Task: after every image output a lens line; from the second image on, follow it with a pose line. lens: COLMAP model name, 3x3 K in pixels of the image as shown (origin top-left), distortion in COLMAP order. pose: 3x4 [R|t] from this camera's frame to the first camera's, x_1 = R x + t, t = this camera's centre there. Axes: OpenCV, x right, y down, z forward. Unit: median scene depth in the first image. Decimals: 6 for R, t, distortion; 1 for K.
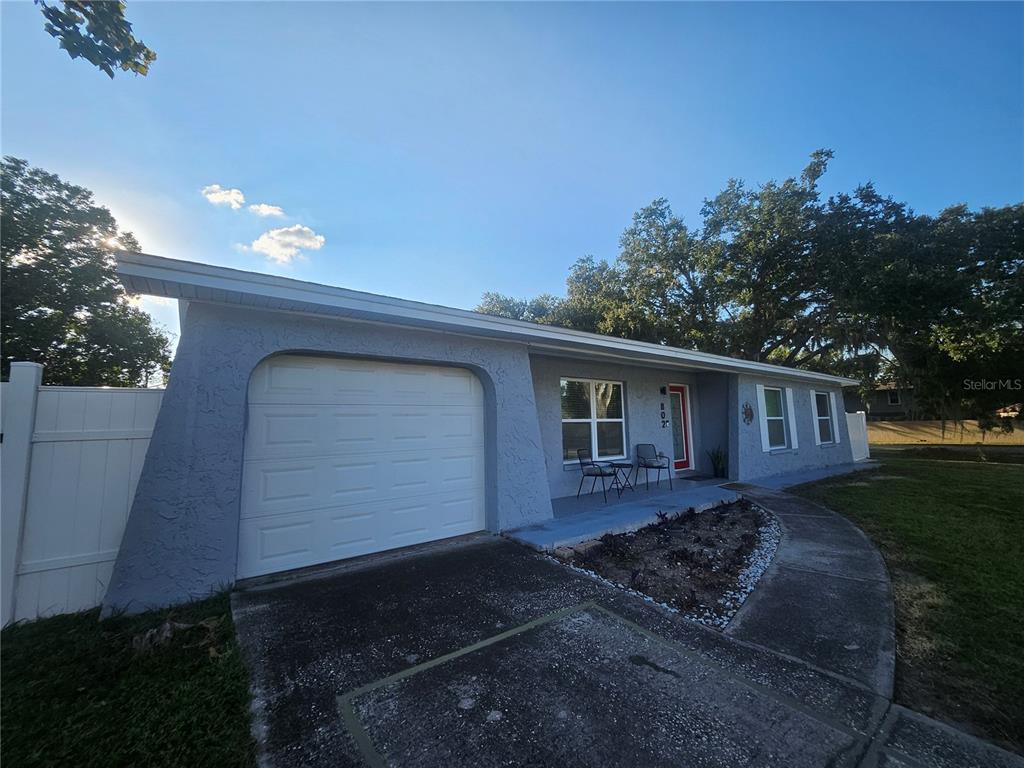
lens RADIAL K [[397.9, 0, 499.0], [0, 397.9, 380.4], [0, 0, 1]] dist [-0.000114, 0.000141]
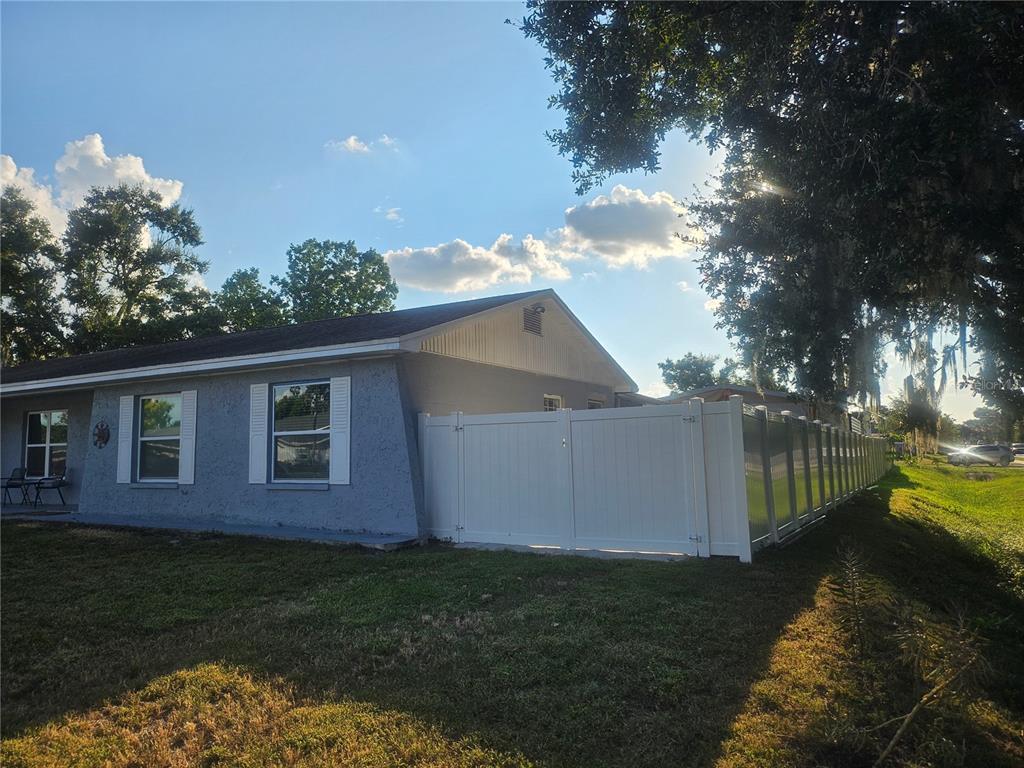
lens RADIAL K [[710.7, 0, 482.6], [0, 710.7, 386.7], [0, 0, 1]] dist [0.094640, -0.101715]
pose [[0.401583, -0.066487, -0.913406, 2.215484], [0.122897, 0.992253, -0.018194, 0.104382], [0.907539, -0.104948, 0.406642, 1.073228]]
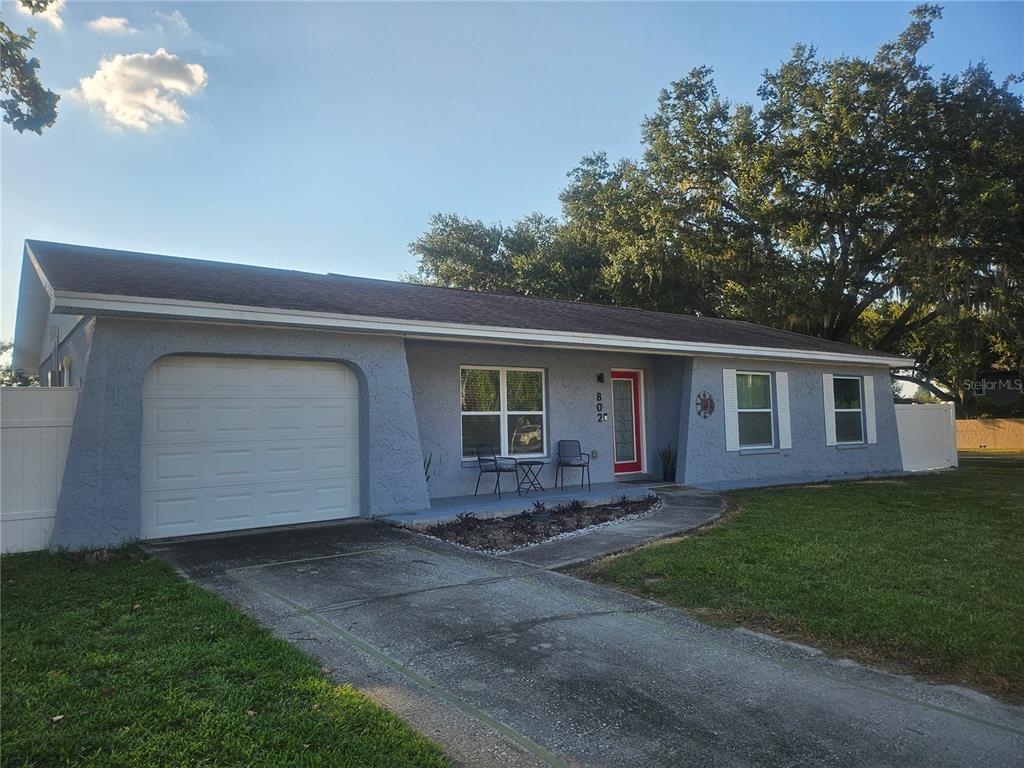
lens RADIAL K [[710.7, 0, 482.6], [0, 710.7, 386.7], [0, 0, 1]] dist [0.094640, -0.101715]
pose [[0.999960, -0.006786, -0.005803, 0.164693], [0.007078, 0.998628, 0.051890, -0.032992], [0.005443, -0.051929, 0.998636, -0.468119]]
